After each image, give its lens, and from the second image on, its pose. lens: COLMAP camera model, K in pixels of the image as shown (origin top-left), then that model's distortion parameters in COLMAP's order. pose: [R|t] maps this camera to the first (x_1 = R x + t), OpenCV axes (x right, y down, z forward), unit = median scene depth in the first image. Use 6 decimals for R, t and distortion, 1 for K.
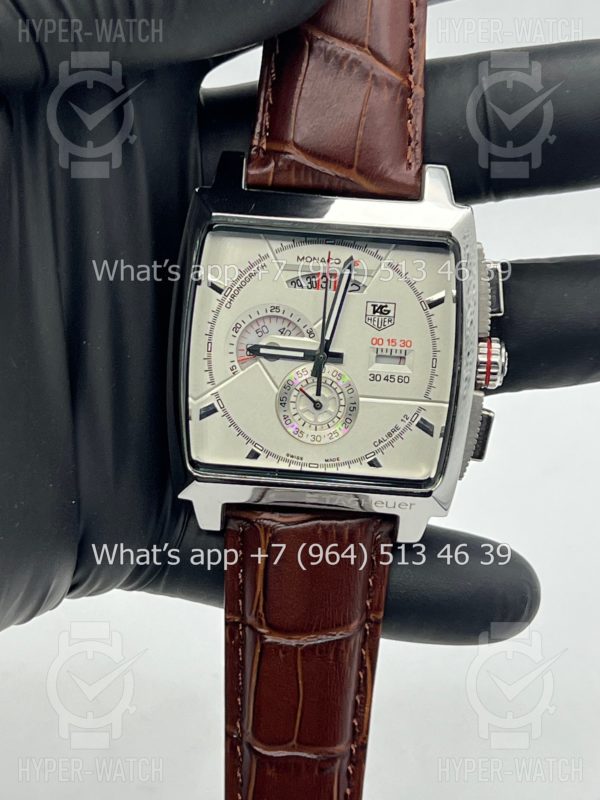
lens RADIAL K [[1860.1, 0, 307.6], [0, 1860.1, 400.1], [0, 0, 1]] dist [0.254729, 0.000000]
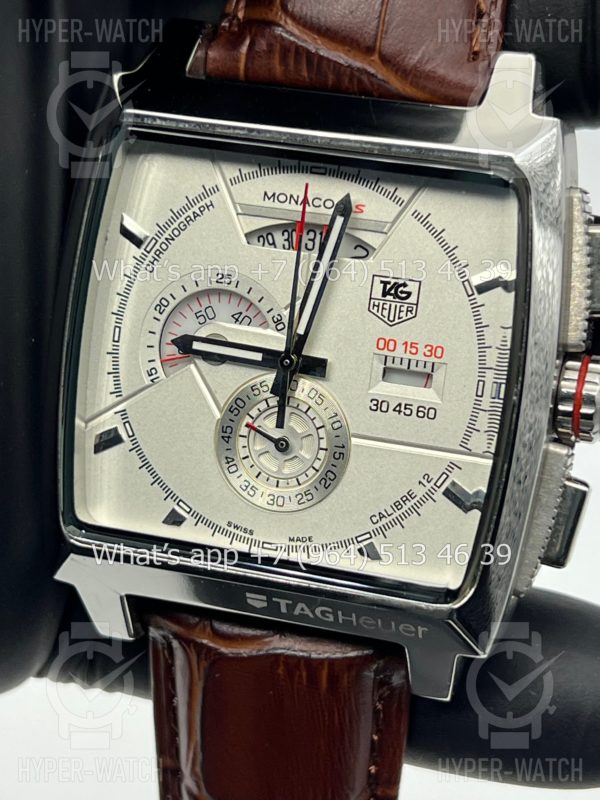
lens RADIAL K [[1860.1, 0, 298.9], [0, 1860.1, 405.5], [0, 0, 1]] dist [0.254729, 0.000000]
pose [[0.968282, 0.078401, -0.237241, 0.150882], [-0.094492, 0.993880, -0.057213, 0.023791], [0.231303, 0.077815, 0.969765, 0.423926]]
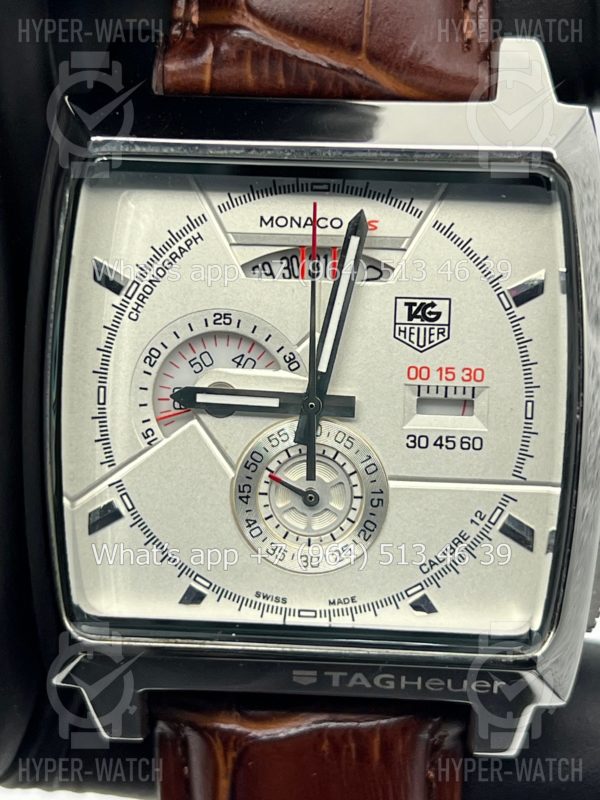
lens RADIAL K [[1860.1, 0, 299.2], [0, 1860.1, 404.5], [0, 0, 1]] dist [0.254729, 0.000000]
pose [[0.998435, -0.036849, -0.042078, 0.025471], [0.034196, 0.997484, -0.062106, 0.008947], [0.044260, 0.060569, 0.997182, 0.472648]]
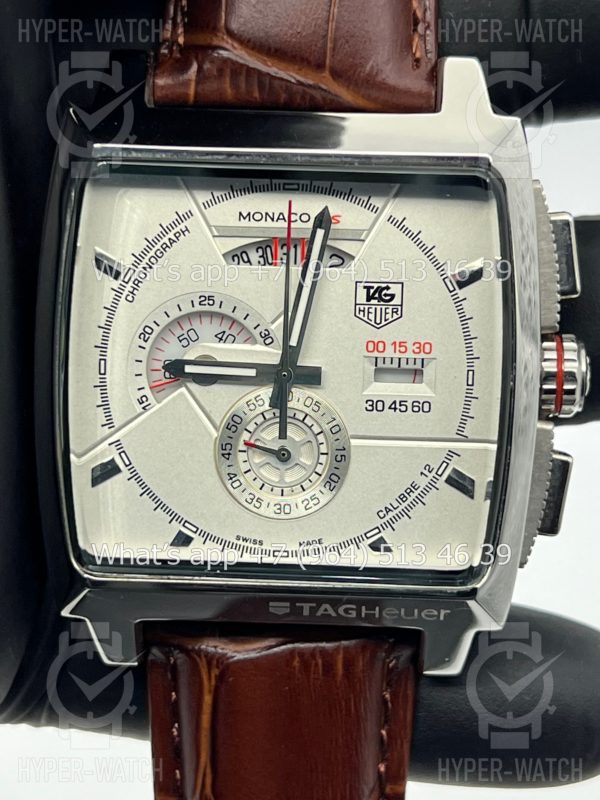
lens RADIAL K [[1860.1, 0, 296.1], [0, 1860.1, 401.2], [0, 0, 1]] dist [0.254729, 0.000000]
pose [[0.999022, -0.040562, -0.017603, 0.021220], [0.039654, 0.998003, -0.049162, 0.015519], [0.019562, 0.048416, 0.998636, 0.387551]]
